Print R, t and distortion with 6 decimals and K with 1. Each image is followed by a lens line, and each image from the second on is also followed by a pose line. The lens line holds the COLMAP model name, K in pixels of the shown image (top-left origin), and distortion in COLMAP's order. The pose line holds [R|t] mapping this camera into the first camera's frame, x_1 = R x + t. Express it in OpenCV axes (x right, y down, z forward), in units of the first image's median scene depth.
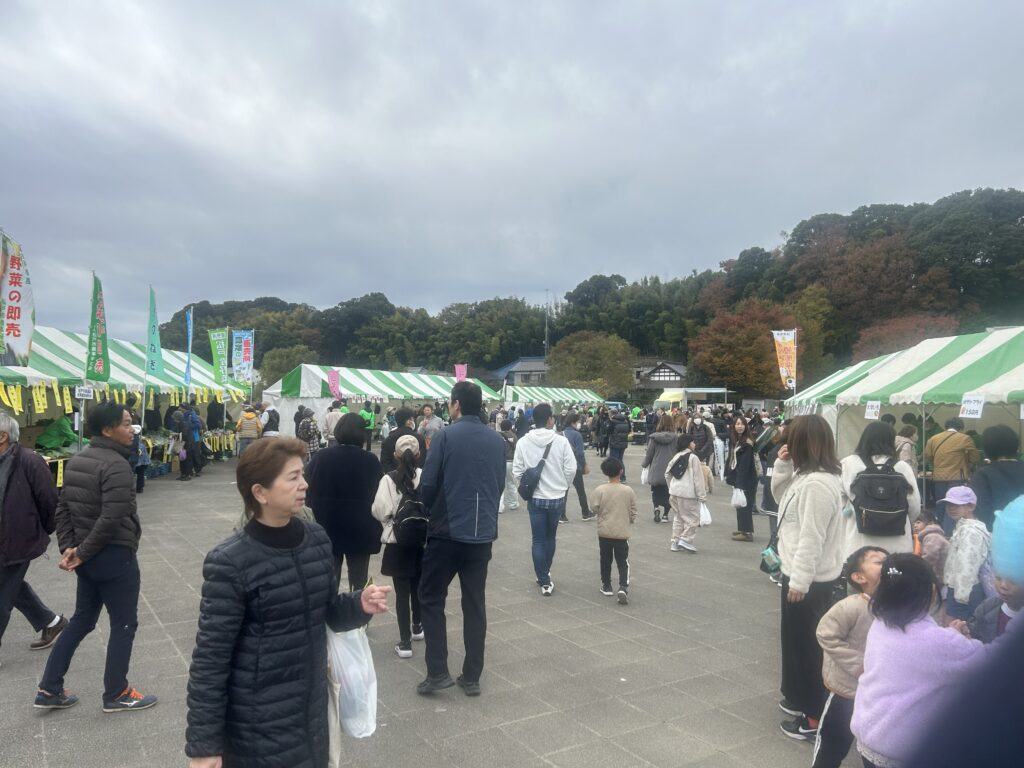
lens RADIAL K [[779.3, 0, 512.5], [0, 779.3, 385.3], [0, 0, 1]] dist [0.027567, -0.022808]
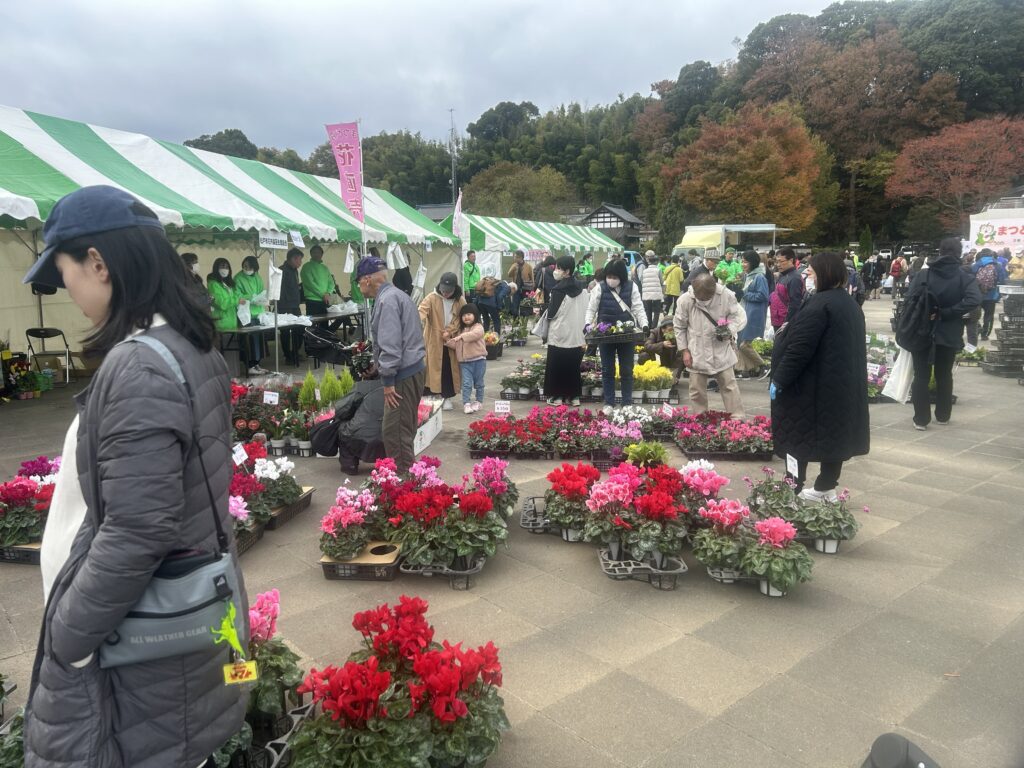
lens RADIAL K [[779.3, 0, 508.8], [0, 779.3, 385.4], [0, 0, 1]] dist [0.027567, -0.022808]
pose [[0.990257, -0.049302, 0.130230, -0.011023], [0.025292, 0.983349, 0.179959, 0.005033], [-0.136934, -0.174912, 0.975015, 0.161502]]
